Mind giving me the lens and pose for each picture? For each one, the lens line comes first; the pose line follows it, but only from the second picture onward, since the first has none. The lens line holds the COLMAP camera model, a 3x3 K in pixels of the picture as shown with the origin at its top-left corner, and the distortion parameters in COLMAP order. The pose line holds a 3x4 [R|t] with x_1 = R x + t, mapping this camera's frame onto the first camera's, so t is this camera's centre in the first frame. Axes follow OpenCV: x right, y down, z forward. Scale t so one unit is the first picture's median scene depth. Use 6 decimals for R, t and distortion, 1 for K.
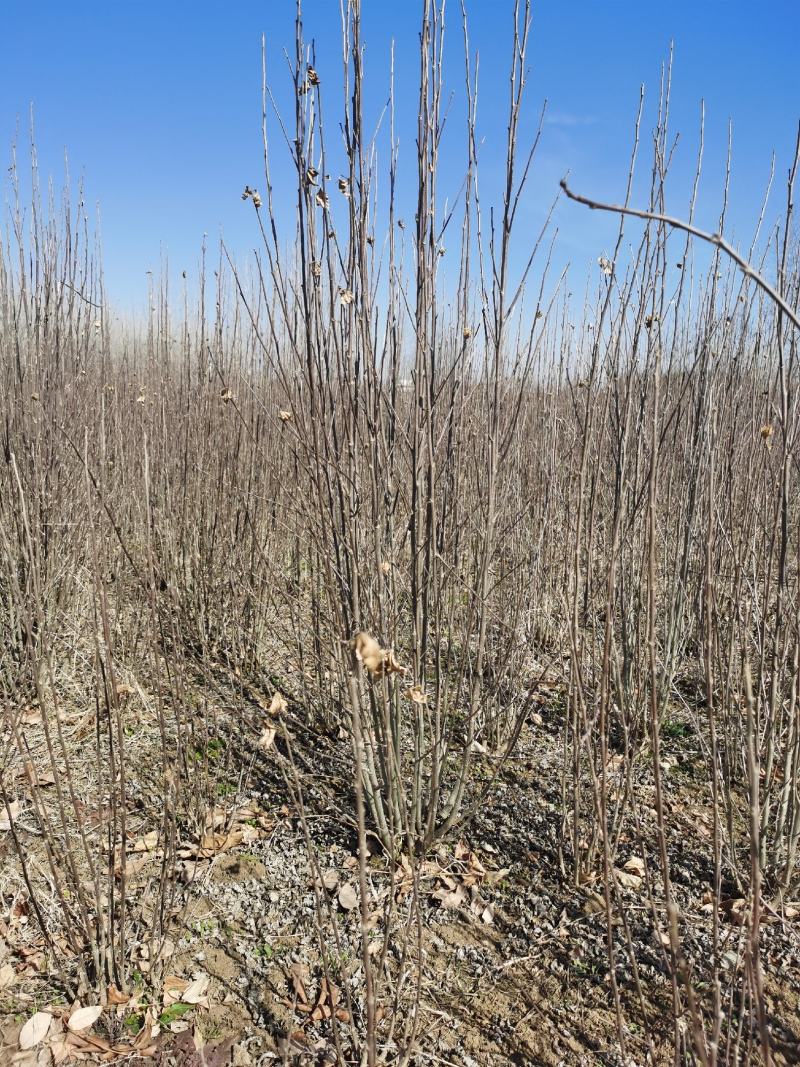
lens RADIAL K [[790.4, 0, 400.0], [0, 790.4, 533.5], [0, 0, 1]] dist [0.002042, 0.004911]
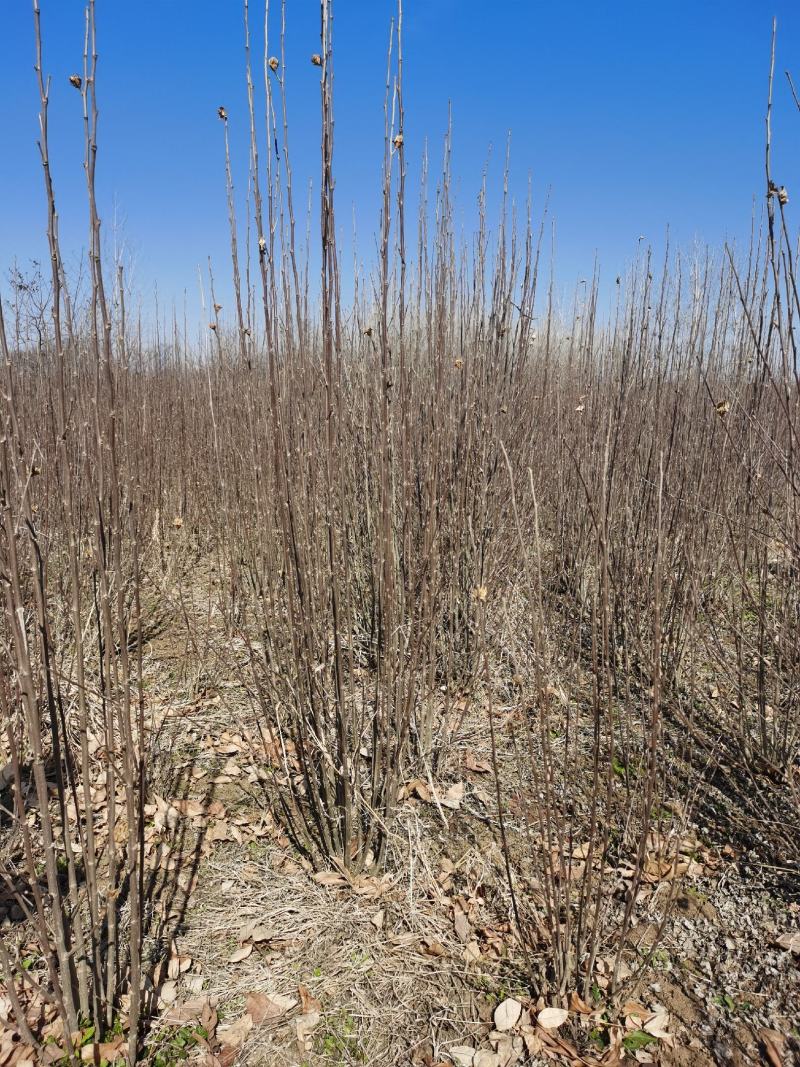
lens RADIAL K [[790.4, 0, 400.0], [0, 790.4, 533.5], [0, 0, 1]] dist [0.002042, 0.004911]
pose [[0.915006, 0.075215, -0.396366, -0.187272], [-0.074415, 0.997075, 0.017421, -0.012358], [0.396517, 0.013556, 0.917927, -0.020093]]
